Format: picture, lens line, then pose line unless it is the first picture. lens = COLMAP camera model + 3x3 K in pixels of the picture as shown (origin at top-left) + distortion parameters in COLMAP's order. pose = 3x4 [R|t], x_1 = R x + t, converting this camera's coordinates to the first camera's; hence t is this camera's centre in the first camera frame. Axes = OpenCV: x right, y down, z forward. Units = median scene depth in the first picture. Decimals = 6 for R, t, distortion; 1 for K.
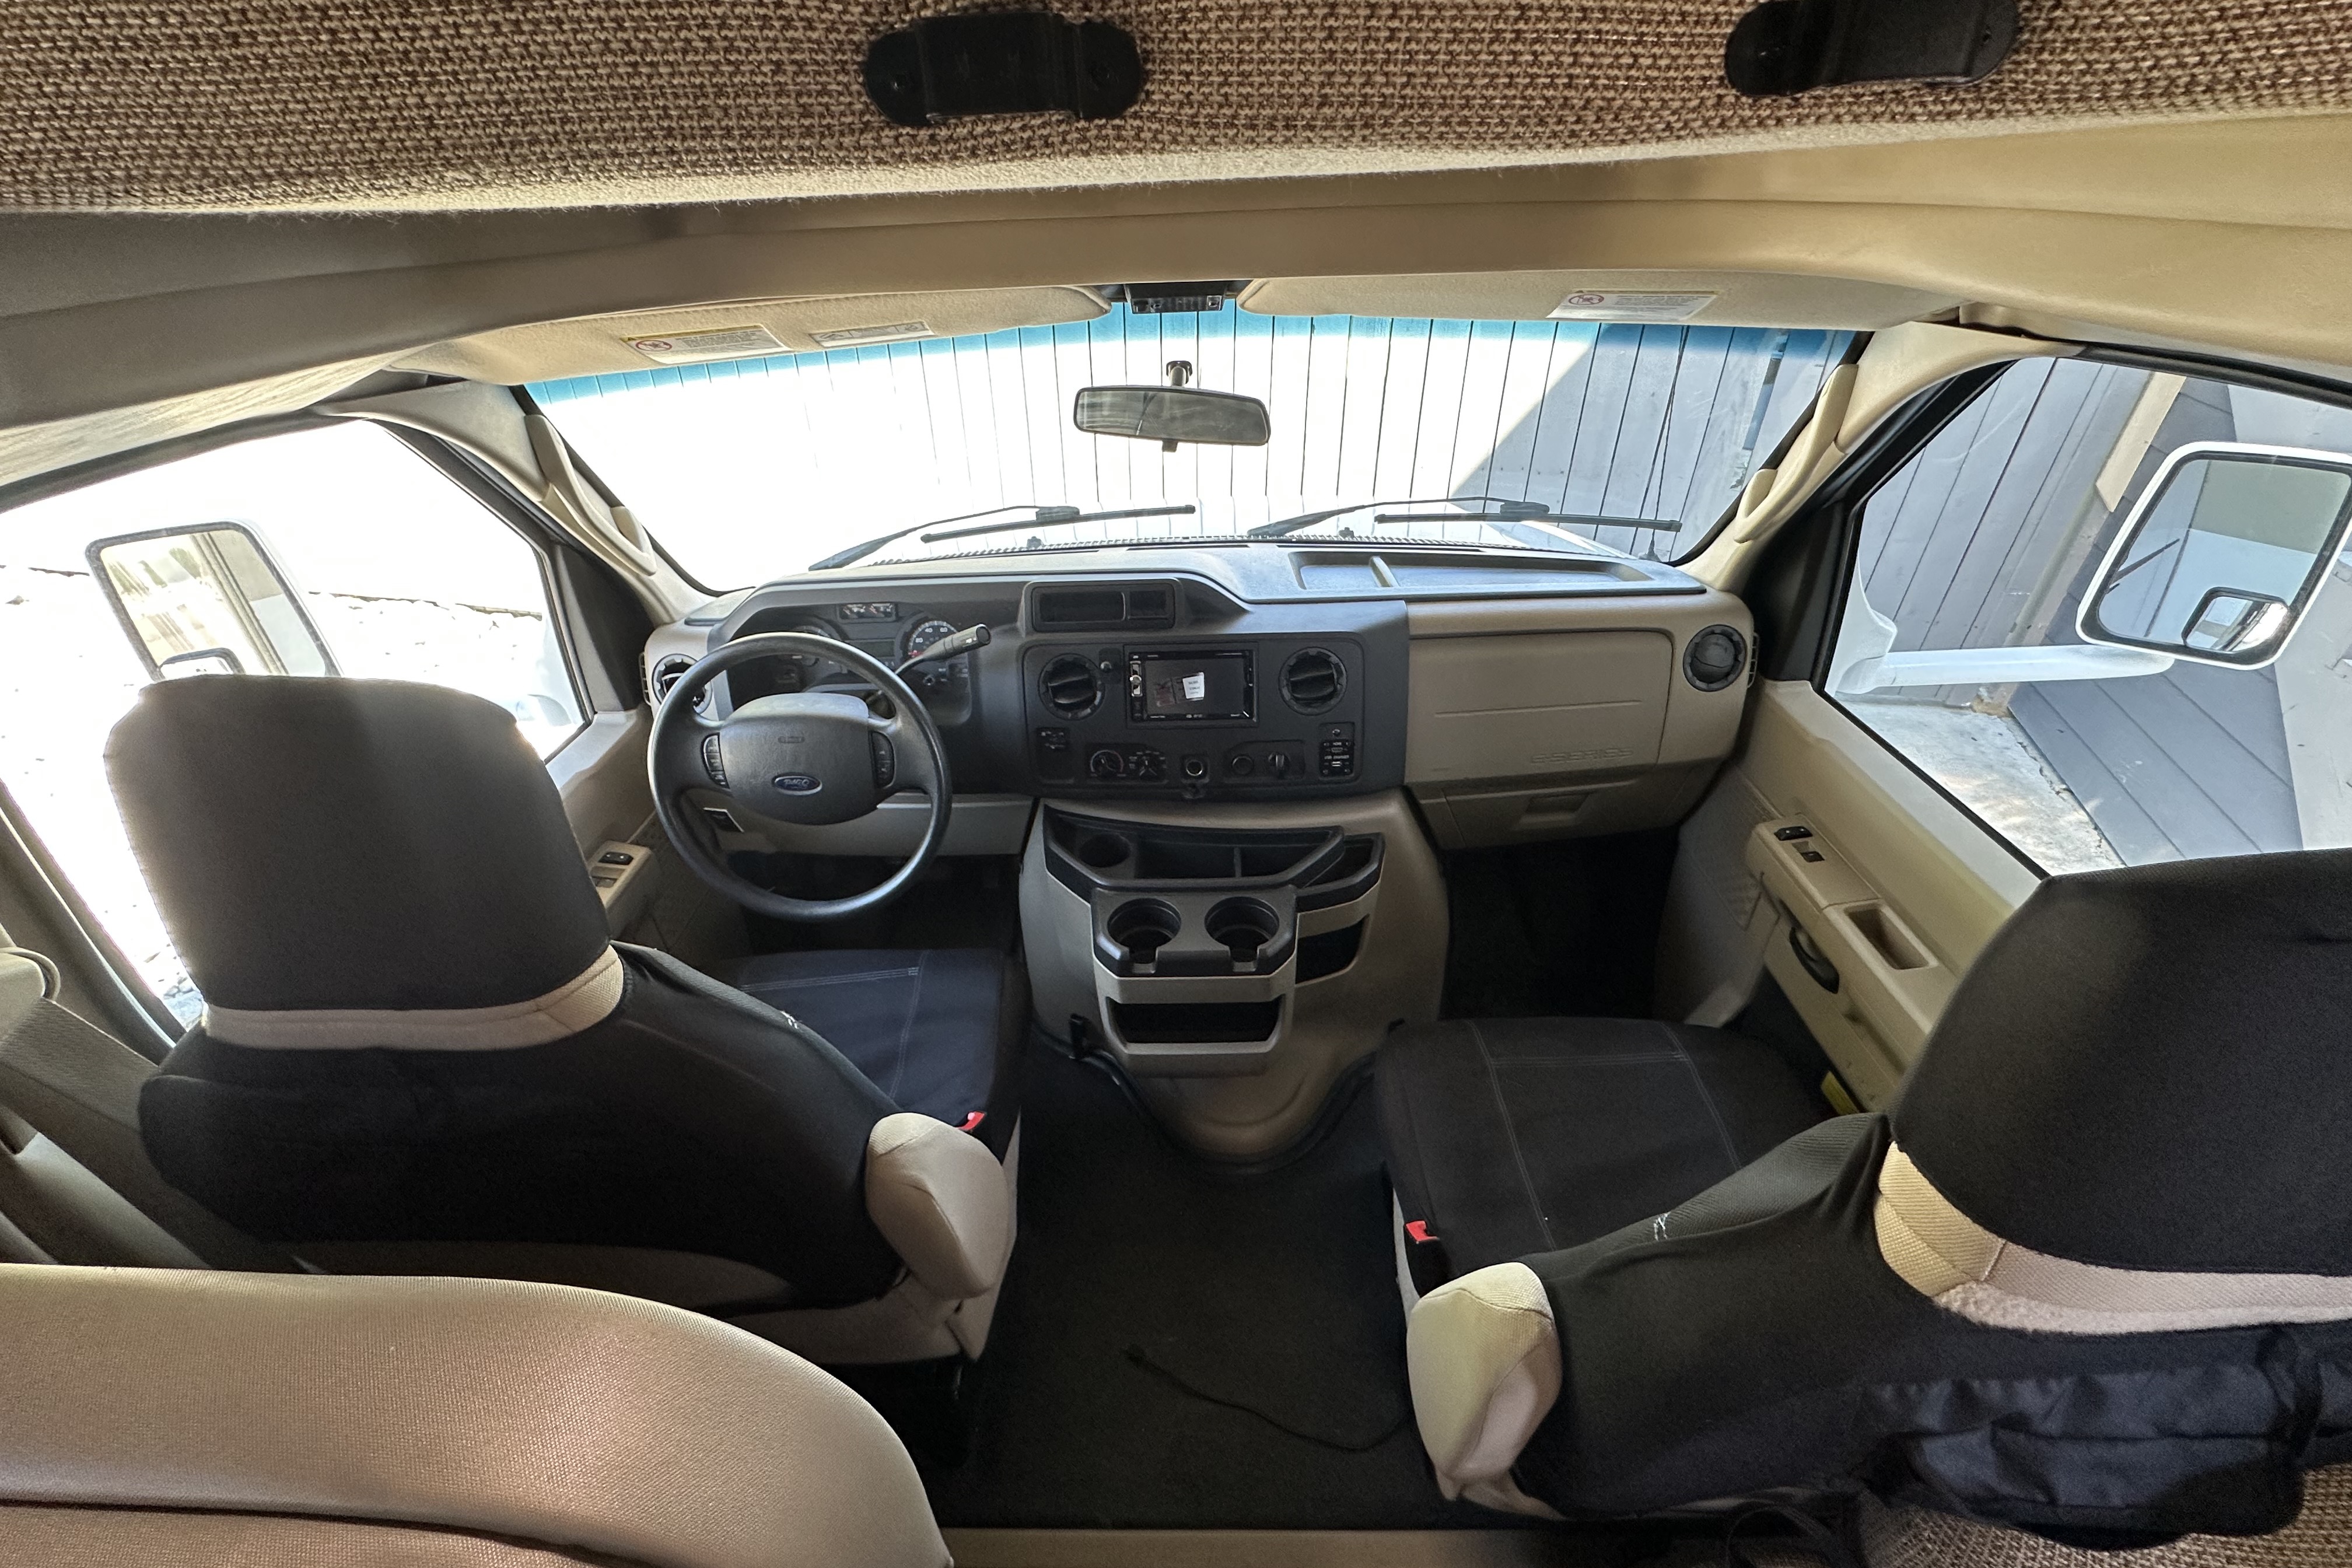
lens RADIAL K [[968.6, 0, 1169.3], [0, 968.6, 789.2], [0, 0, 1]] dist [-0.001847, -0.000017]
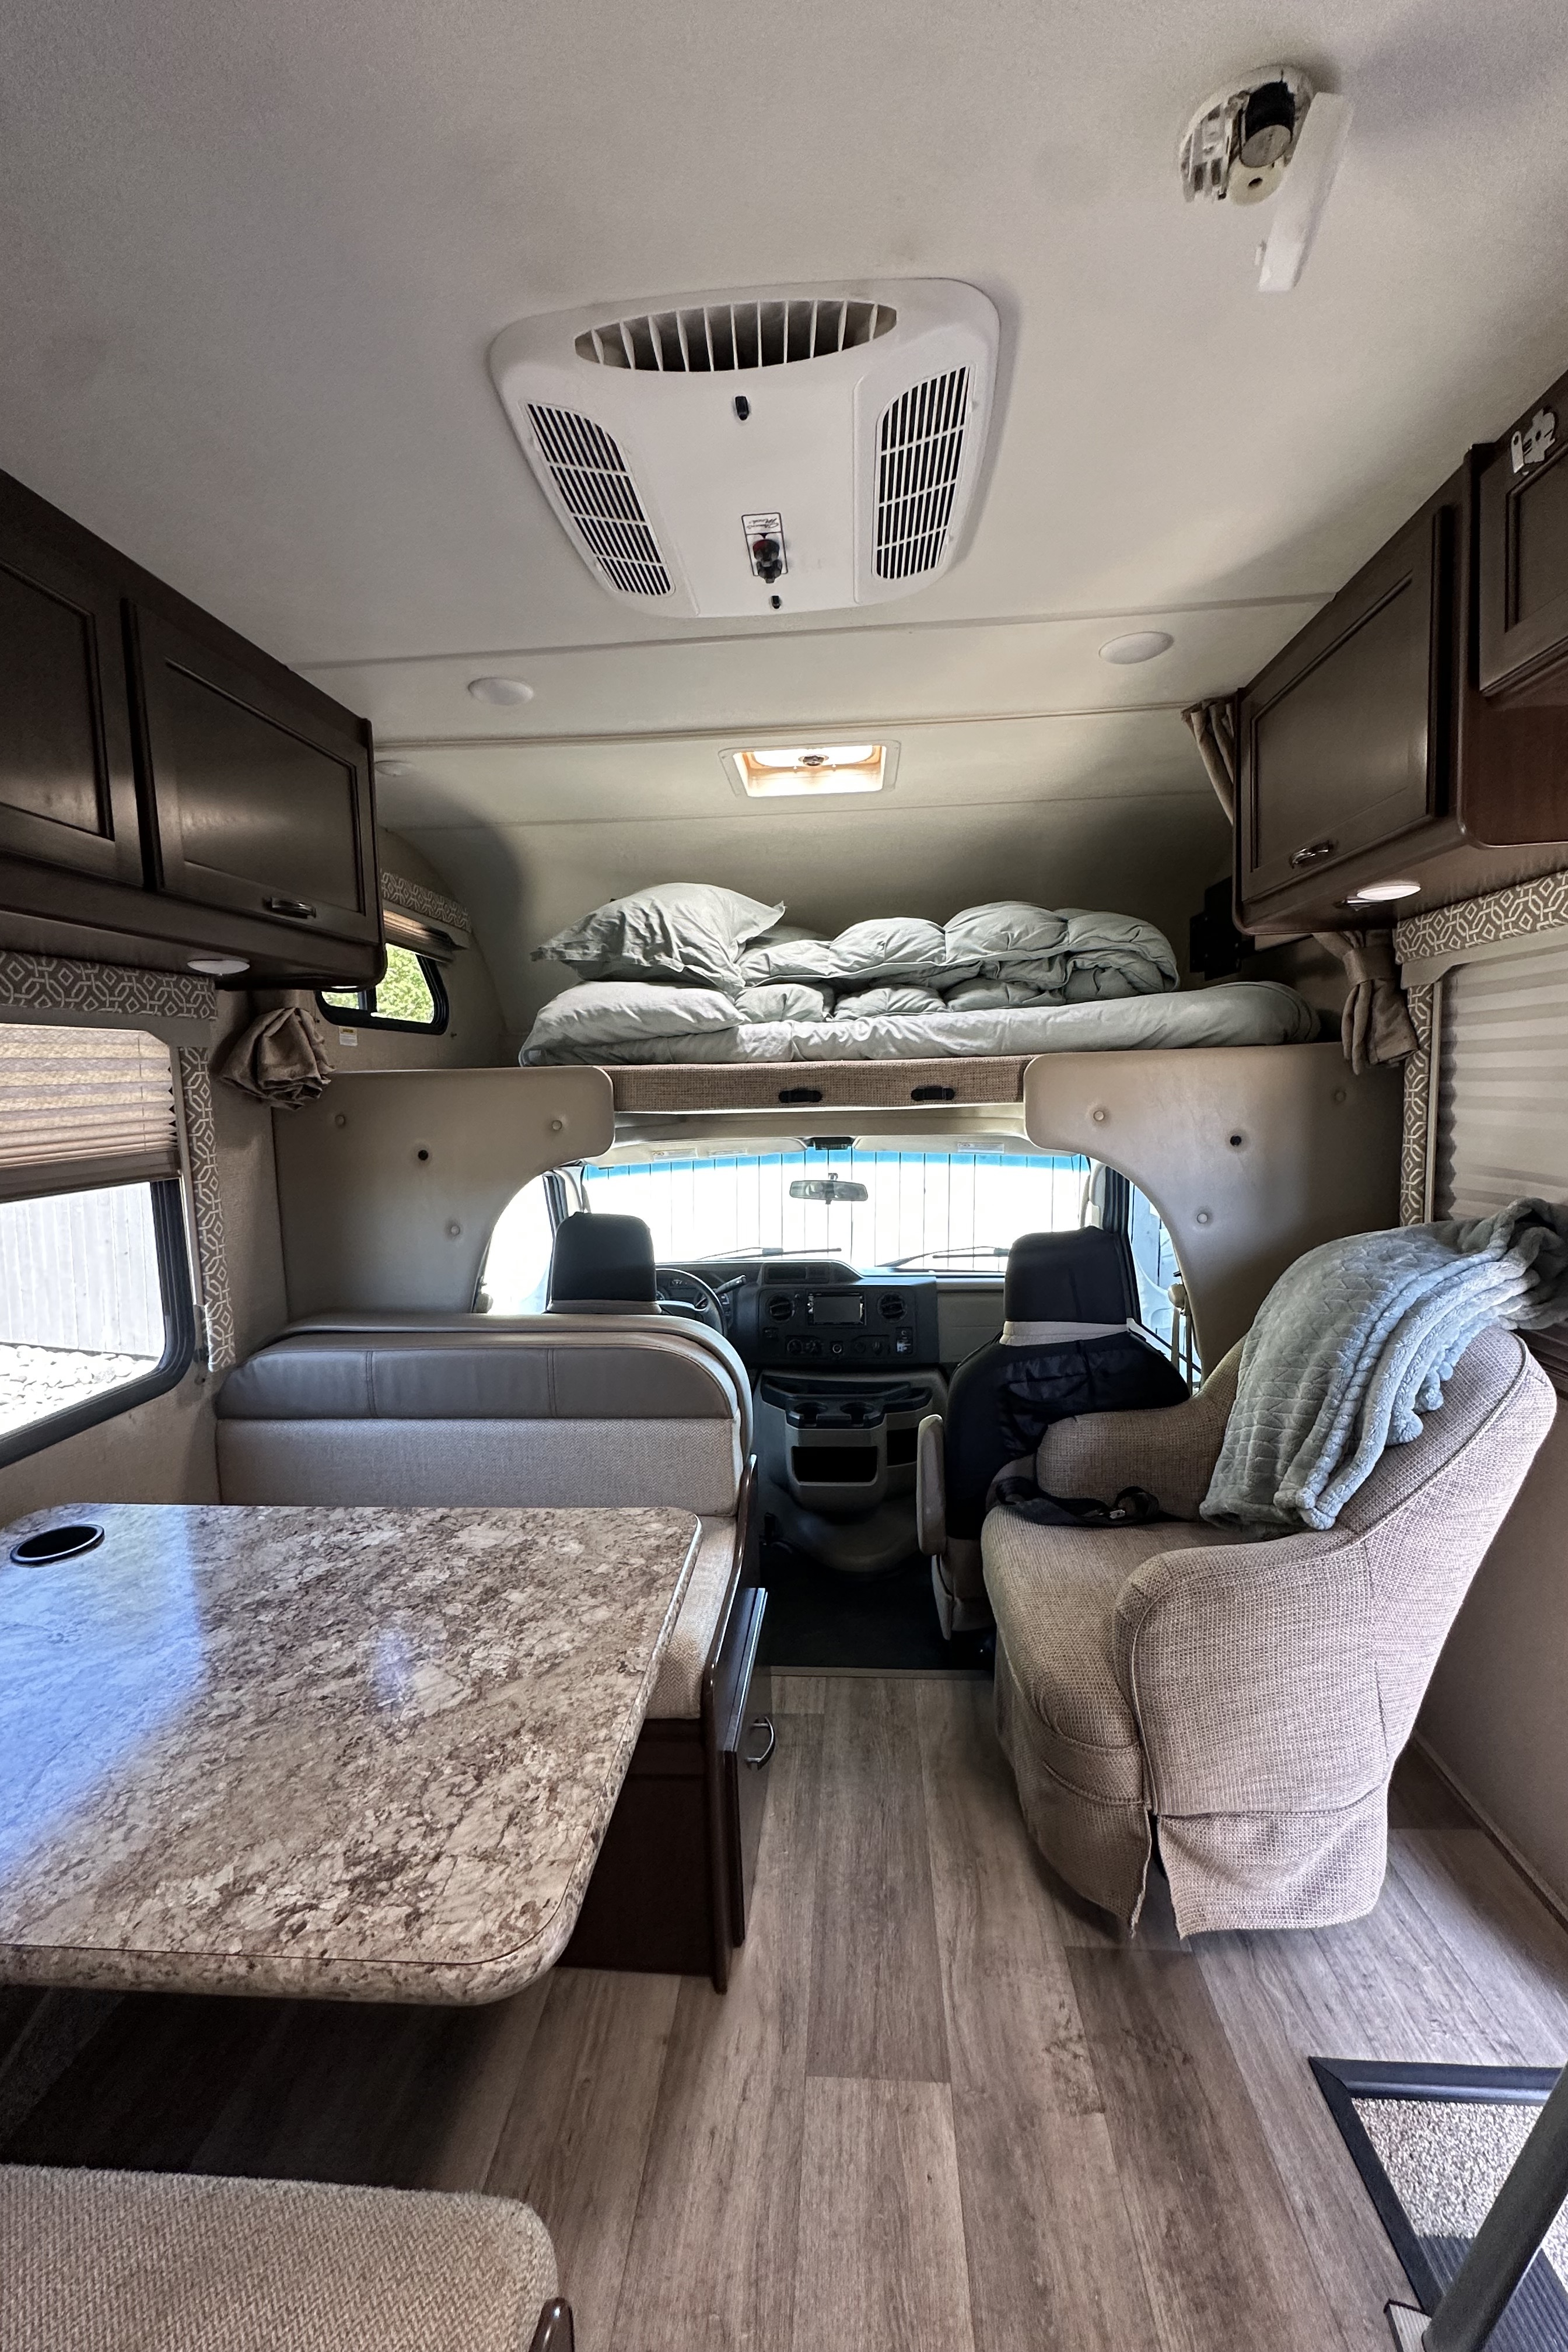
lens RADIAL K [[968.6, 0, 787.1], [0, 968.6, 1175.0], [0, 0, 1]] dist [-0.001847, -0.000017]
pose [[0.998418, 0.020104, -0.052515, 0.021708], [-0.042557, 0.880578, -0.471987, 0.668006], [0.036755, 0.473475, 0.880040, -1.068255]]
